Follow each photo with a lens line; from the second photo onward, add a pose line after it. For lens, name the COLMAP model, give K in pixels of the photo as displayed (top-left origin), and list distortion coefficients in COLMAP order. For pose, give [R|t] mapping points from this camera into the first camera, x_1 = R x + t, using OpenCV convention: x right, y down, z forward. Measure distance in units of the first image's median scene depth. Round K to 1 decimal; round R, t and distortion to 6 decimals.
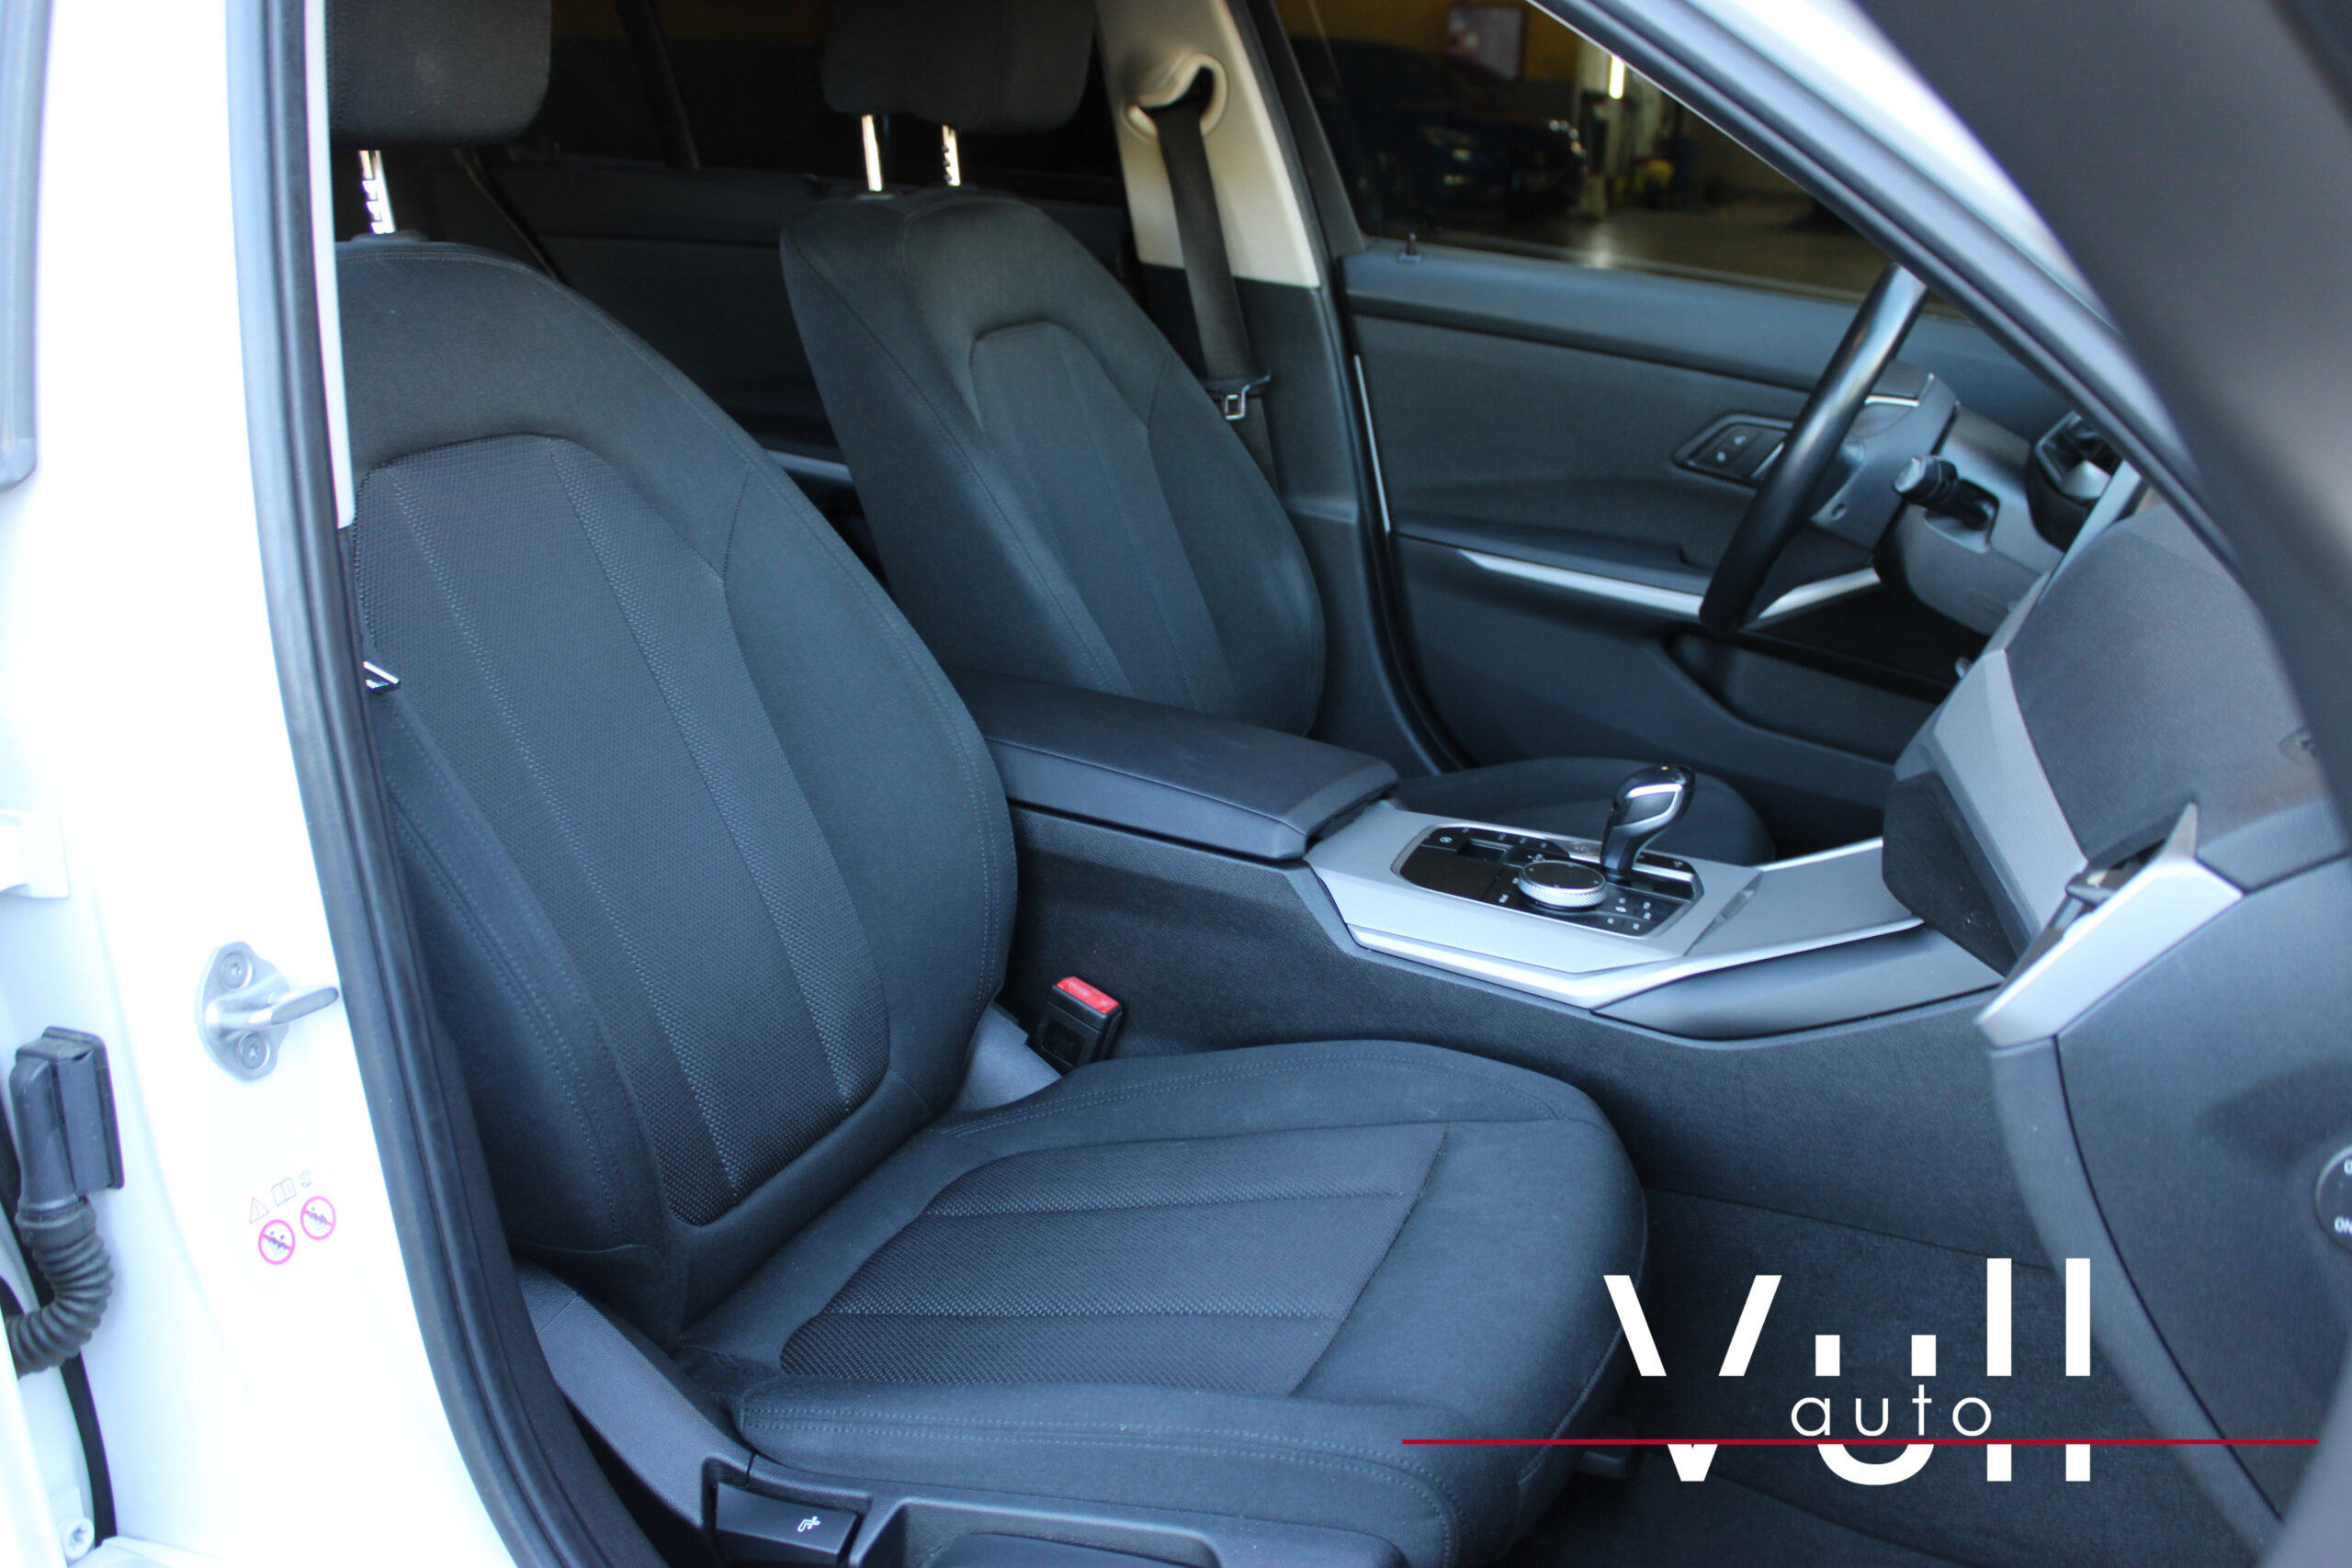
lens RADIAL K [[2265.1, 0, 1182.9], [0, 2265.1, 776.3], [0, 0, 1]] dist [-0.112214, 0.000000]
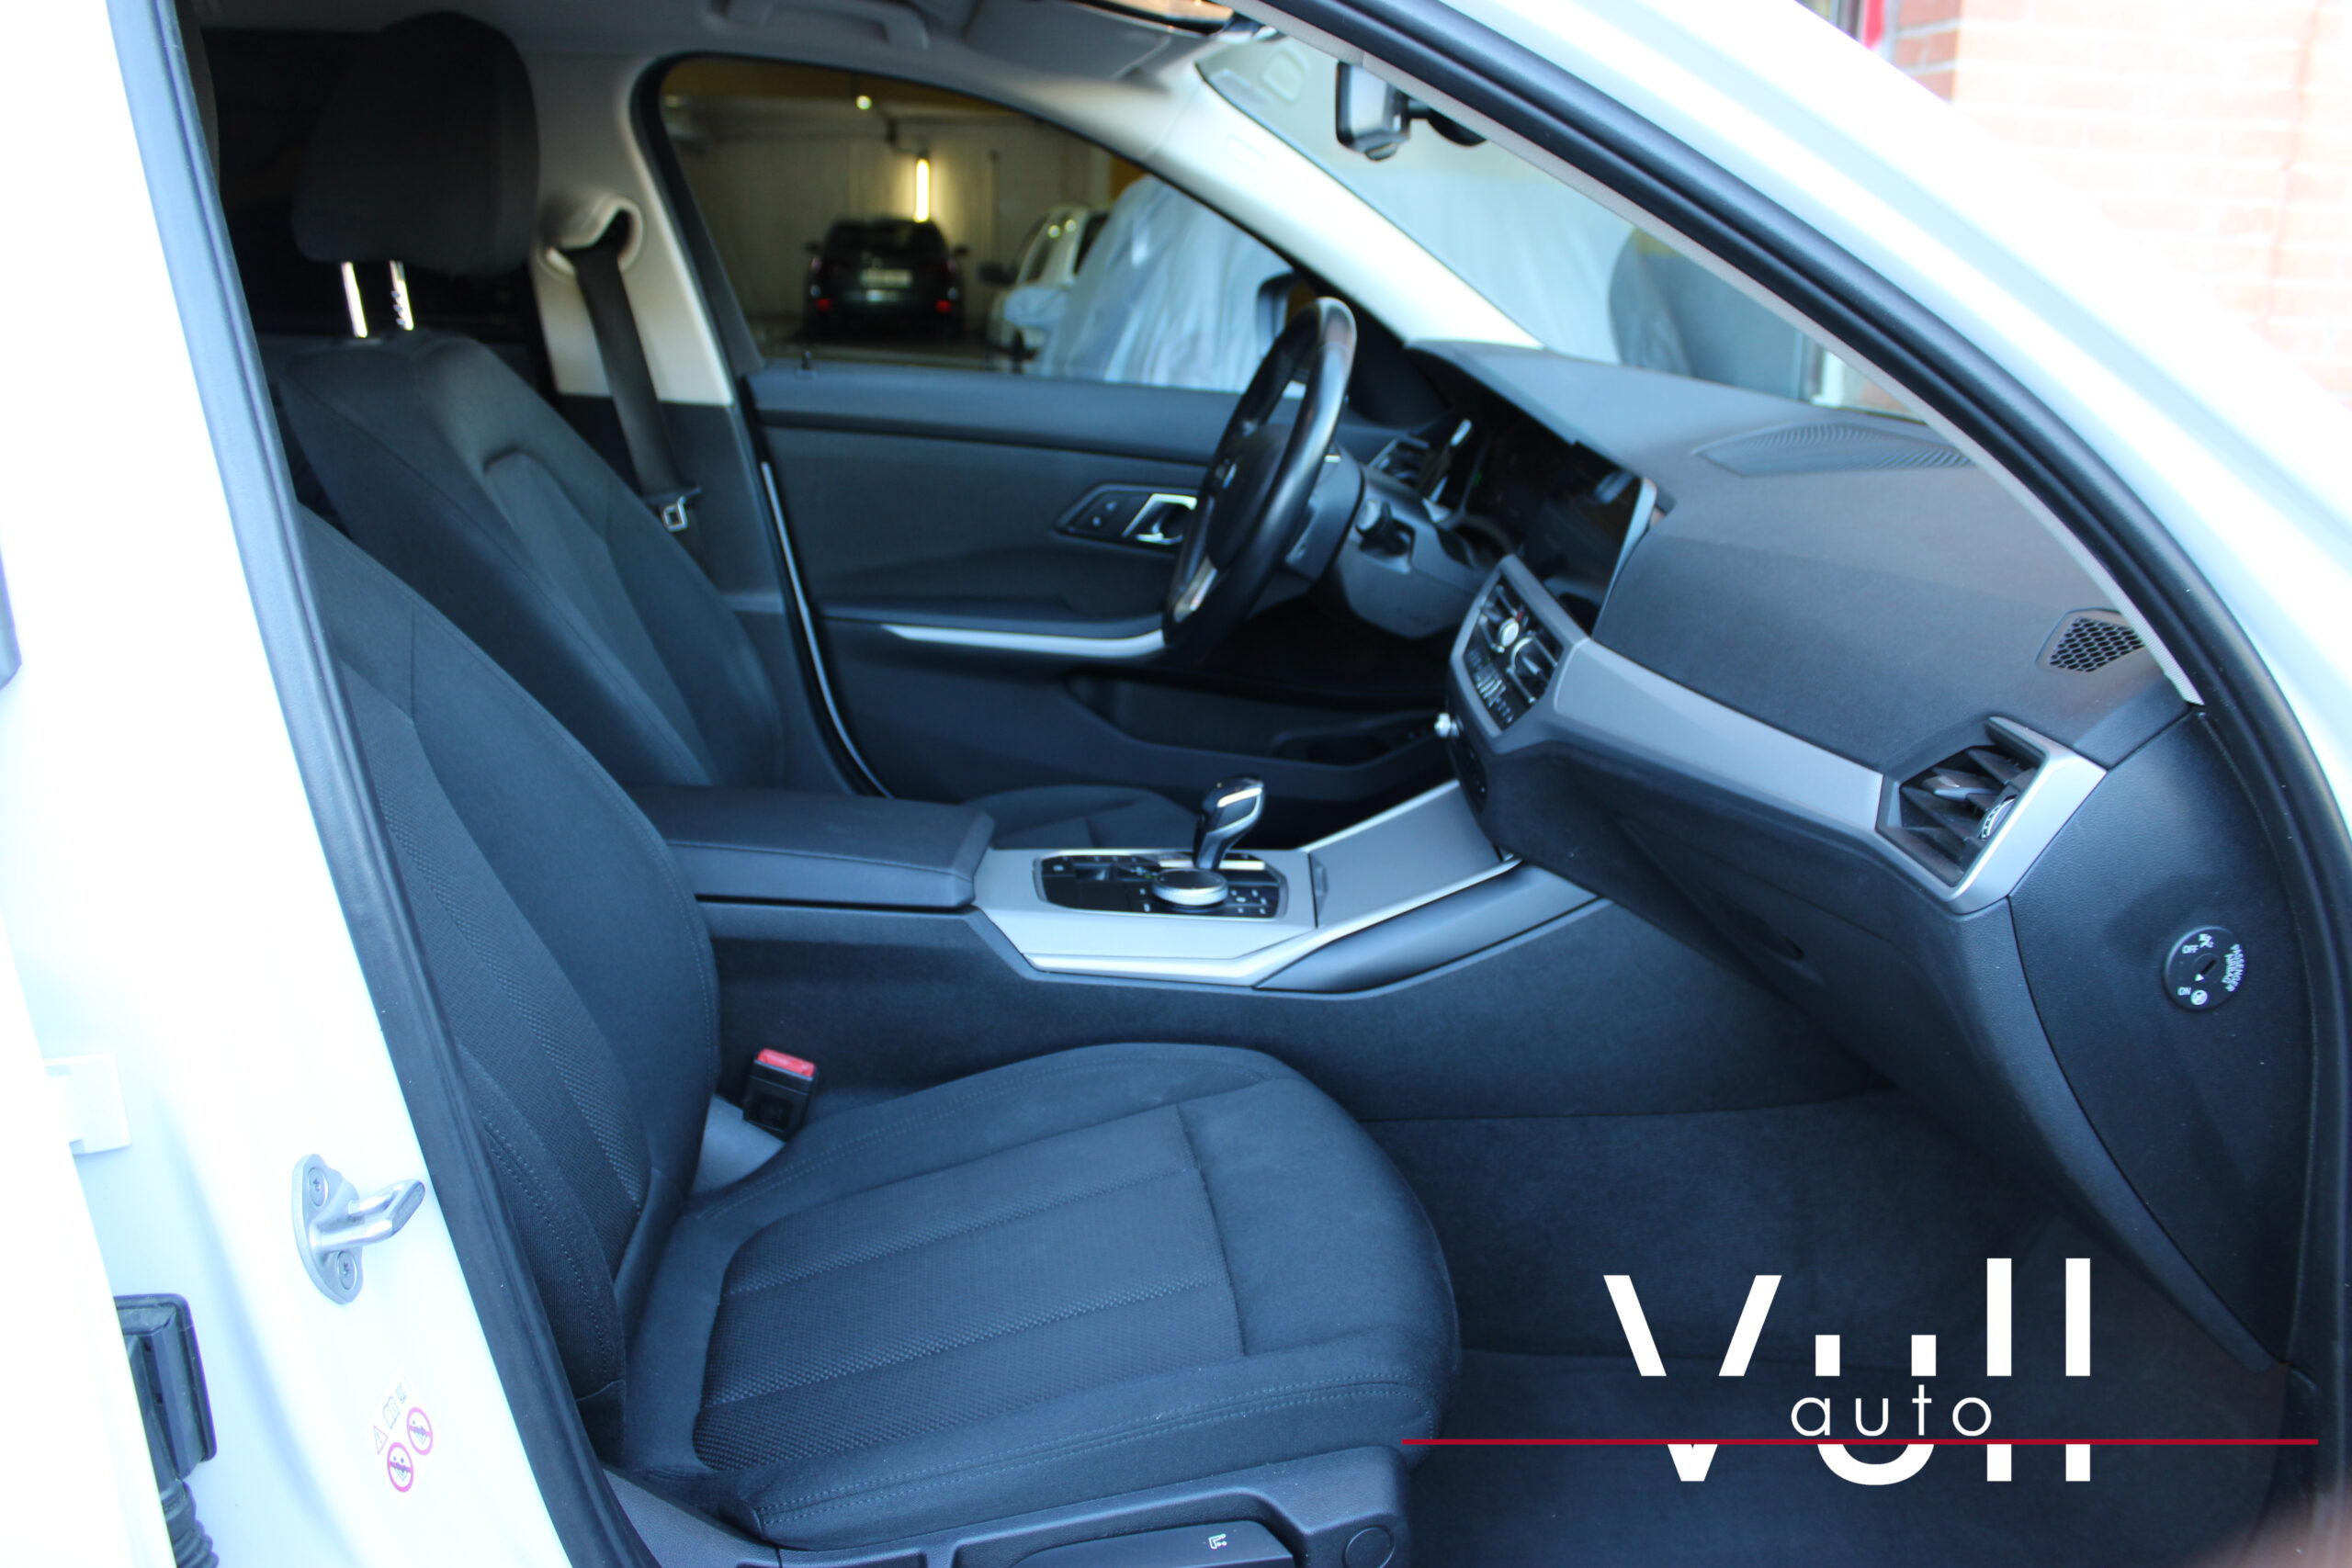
lens RADIAL K [[1956.1, 0, 1225.6], [0, 1956.1, 762.9], [0, 0, 1]] dist [-0.147876, 0.086752]
pose [[0.882316, -0.137635, 0.450083, -0.256280], [0.149781, 0.988681, 0.008718, -0.021182], [-0.446188, 0.059722, 0.892944, 0.080421]]
